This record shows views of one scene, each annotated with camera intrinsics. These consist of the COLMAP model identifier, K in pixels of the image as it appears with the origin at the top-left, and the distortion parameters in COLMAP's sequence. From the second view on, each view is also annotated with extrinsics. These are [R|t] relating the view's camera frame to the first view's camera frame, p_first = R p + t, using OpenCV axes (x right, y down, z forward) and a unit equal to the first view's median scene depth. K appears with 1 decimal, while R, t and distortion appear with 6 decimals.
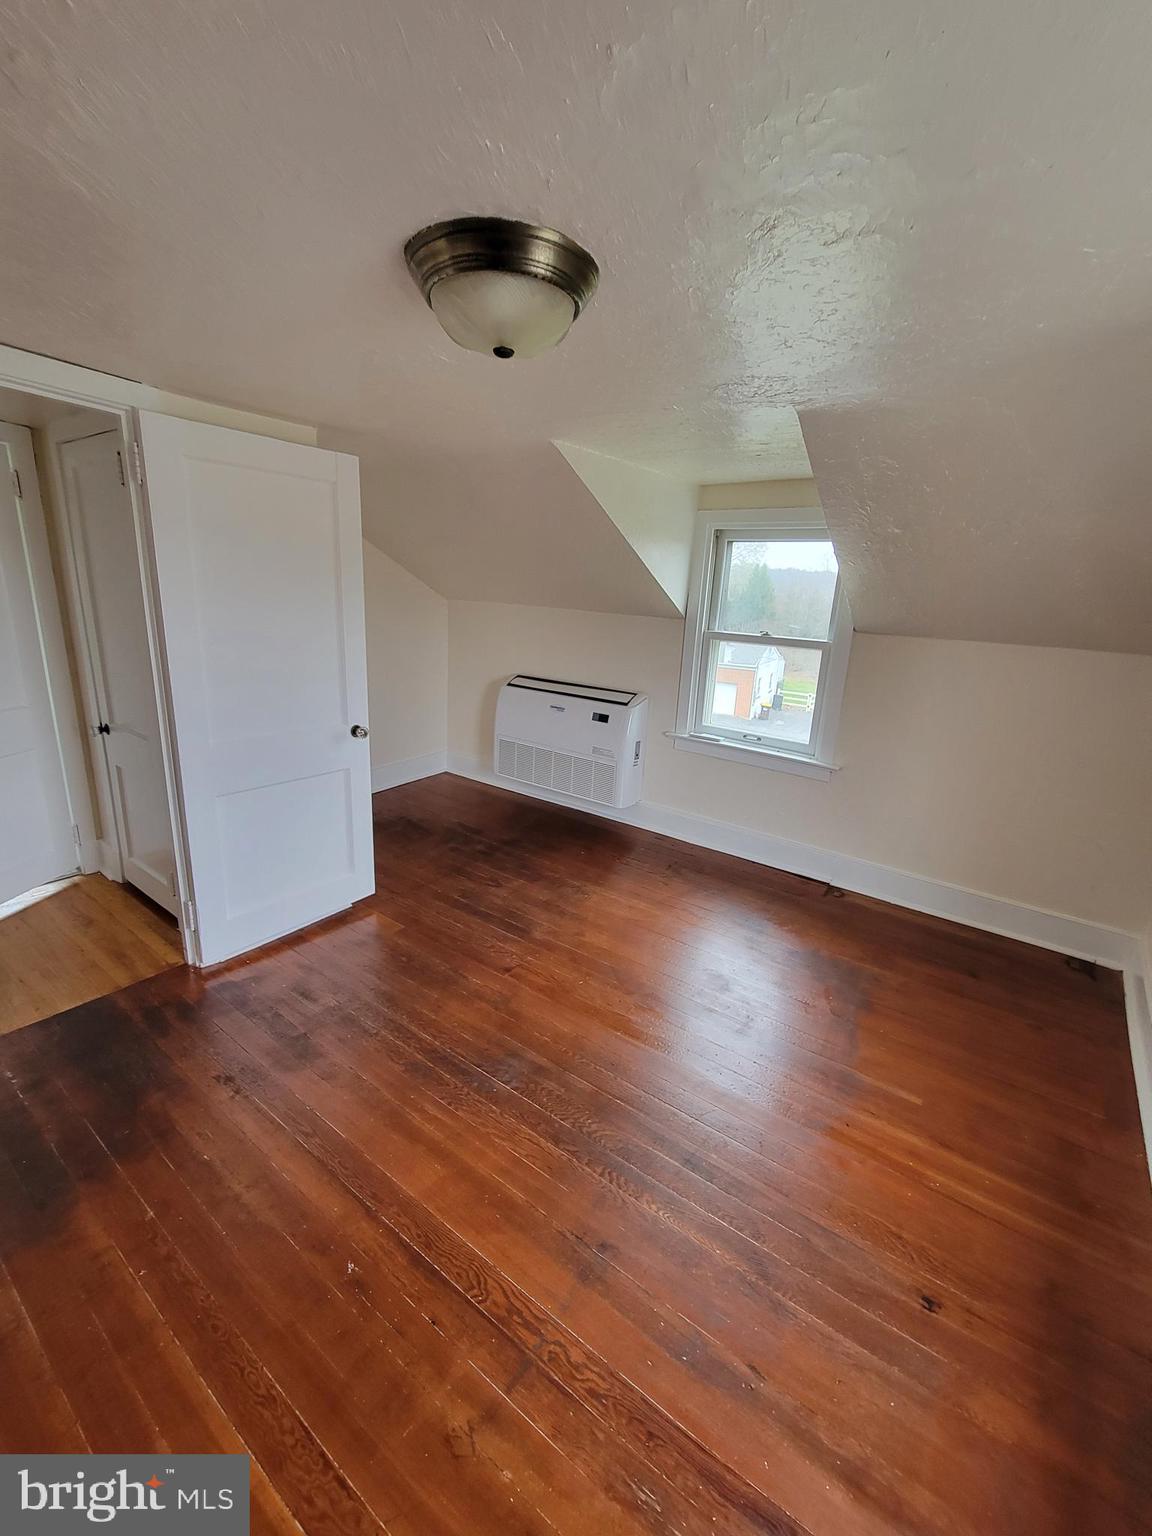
lens RADIAL K [[629.2, 0, 575.7], [0, 629.2, 758.6], [0, 0, 1]] dist [0.004119, -0.006219]
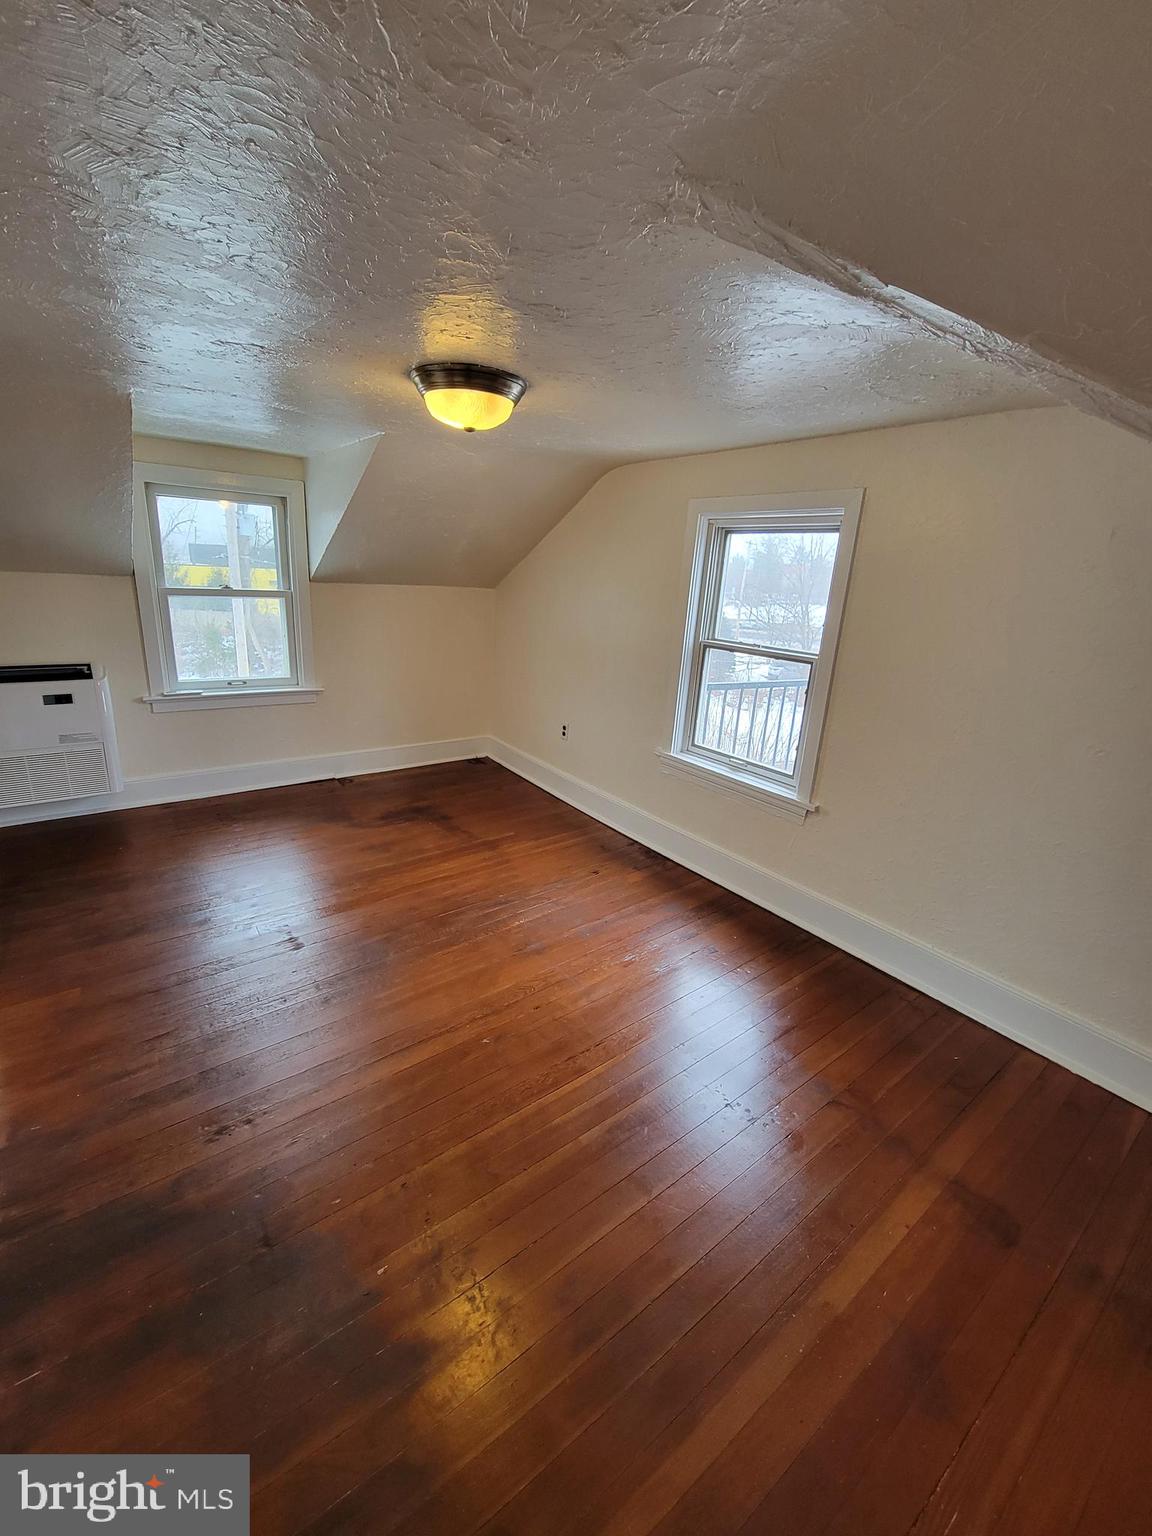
lens RADIAL K [[629.2, 0, 564.3], [0, 629.2, 764.1], [0, 0, 1]] dist [0.004119, -0.006219]
pose [[0.293987, -0.314586, 0.902556, -0.797814], [0.212353, 0.942182, 0.259228, -0.084550], [-0.931922, 0.115450, 0.343792, 0.132945]]
